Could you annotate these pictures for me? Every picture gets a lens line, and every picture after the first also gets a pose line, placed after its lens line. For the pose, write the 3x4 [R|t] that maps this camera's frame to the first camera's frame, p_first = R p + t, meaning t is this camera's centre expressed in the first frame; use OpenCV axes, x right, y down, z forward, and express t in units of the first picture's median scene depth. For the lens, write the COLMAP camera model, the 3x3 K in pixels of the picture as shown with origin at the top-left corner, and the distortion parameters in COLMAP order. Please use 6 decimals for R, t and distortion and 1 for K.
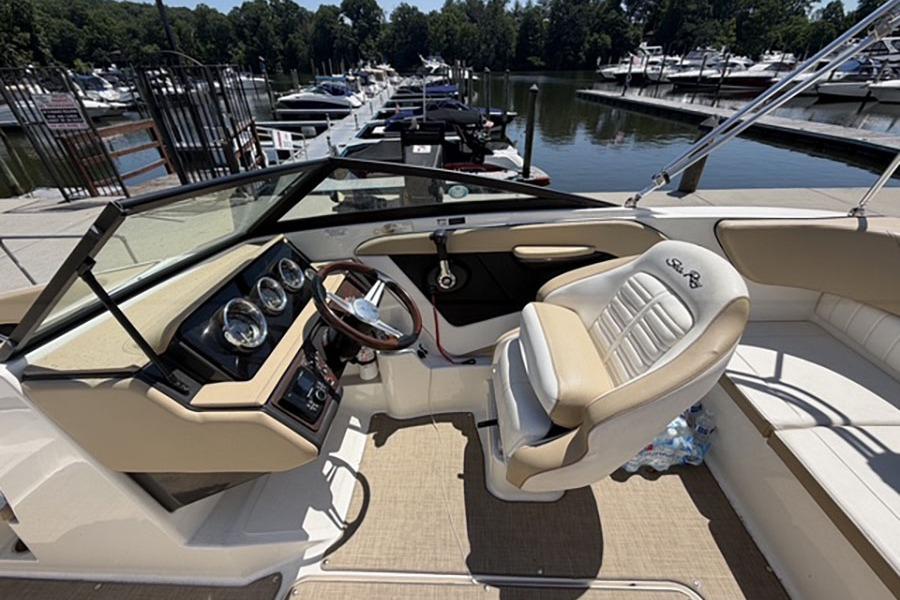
lens RADIAL K [[358.9, 0, 448.2], [0, 358.9, 300.5], [0, 0, 1]] dist [-0.000854, 0.000124]
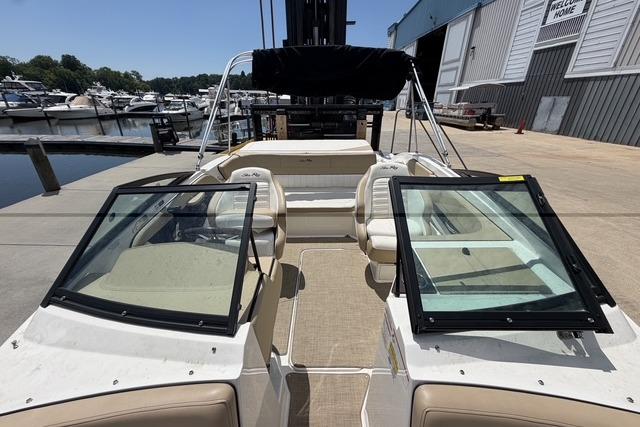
lens RADIAL K [[255.2, 0, 321.5], [0, 255.2, 213.6], [0, 0, 1]] dist [-0.000854, 0.000124]
pose [[-0.045294, -0.399370, 0.915670, -0.033272], [0.531988, 0.766184, 0.360487, -0.006171], [-0.845539, 0.503454, 0.177757, 0.004702]]
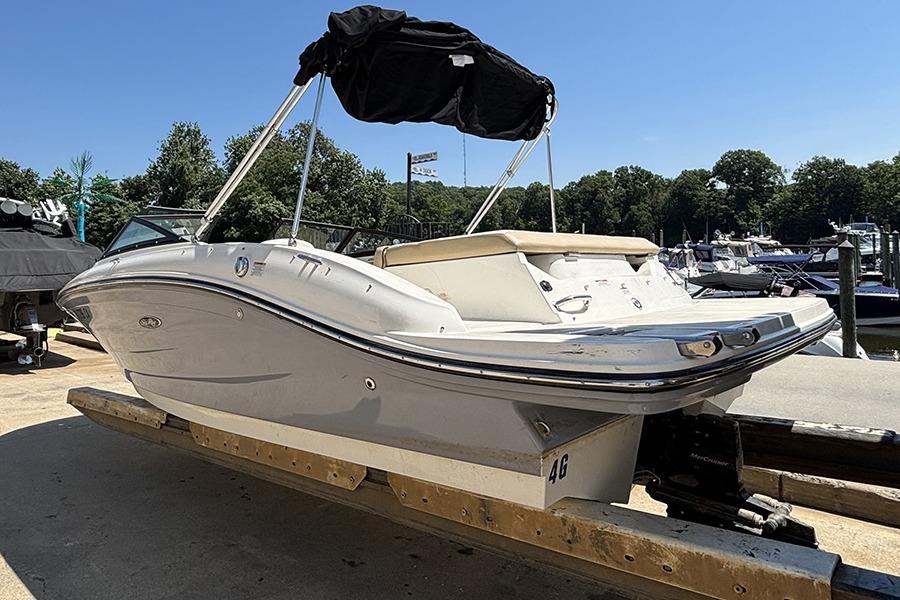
lens RADIAL K [[612.1, 0, 407.8], [0, 612.1, 252.2], [0, 0, 1]] dist [0.026952, -0.025259]
pose [[0.758664, -0.003687, -0.651472, 0.076953], [-0.345479, 0.845521, -0.407110, 0.038254], [0.552334, 0.533930, 0.640192, -0.042270]]
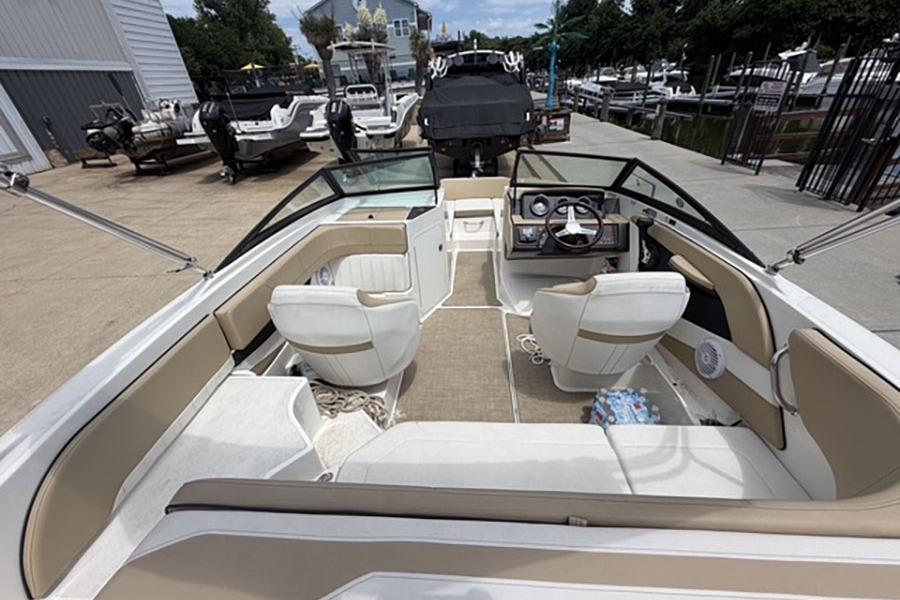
lens RADIAL K [[358.9, 0, 447.9], [0, 358.9, 300.6], [0, 0, 1]] dist [-0.000854, 0.000124]
pose [[-0.016691, 0.545007, -0.838265, 0.040064], [-0.488564, 0.727034, 0.482417, -0.007141], [0.872369, 0.417598, 0.254136, 0.000326]]
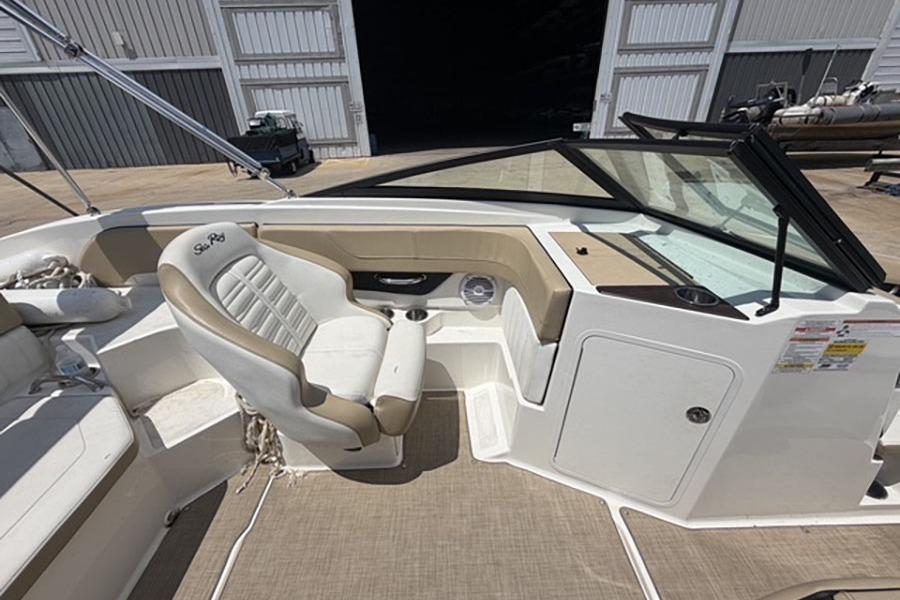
lens RADIAL K [[358.9, 0, 447.7], [0, 358.9, 300.0], [0, 0, 1]] dist [-0.000854, 0.000124]
pose [[-0.996062, 0.077114, -0.043759, 0.001012], [-0.001291, 0.480860, 0.876797, -0.006872], [0.088655, 0.873400, -0.478866, 0.013715]]
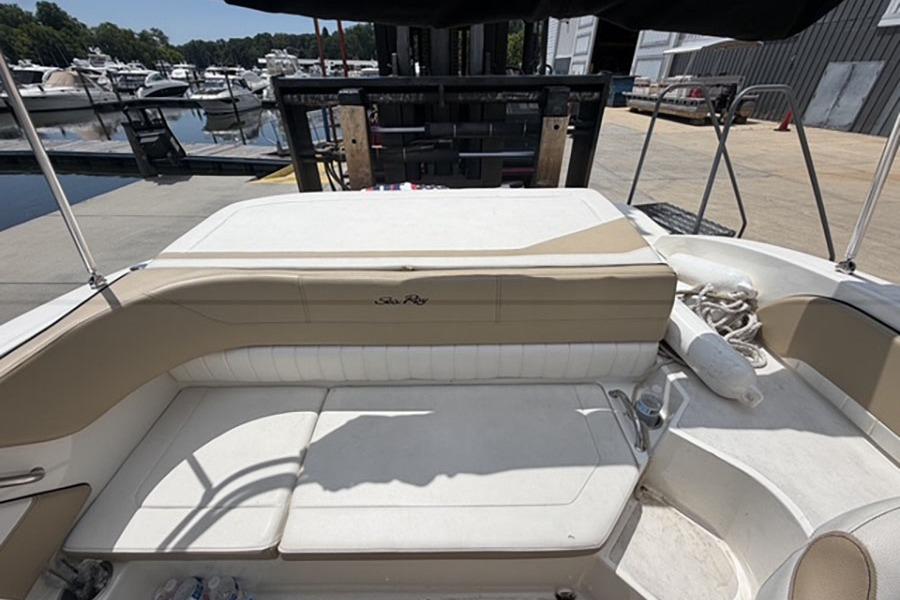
lens RADIAL K [[358.9, 0, 443.6], [0, 358.9, 298.5], [0, 0, 1]] dist [-0.000854, 0.000124]
pose [[-0.034284, -0.521539, 0.852538, 0.012180], [0.540010, 0.708127, 0.454912, -0.004504], [-0.840960, 0.475976, 0.257359, 0.004311]]
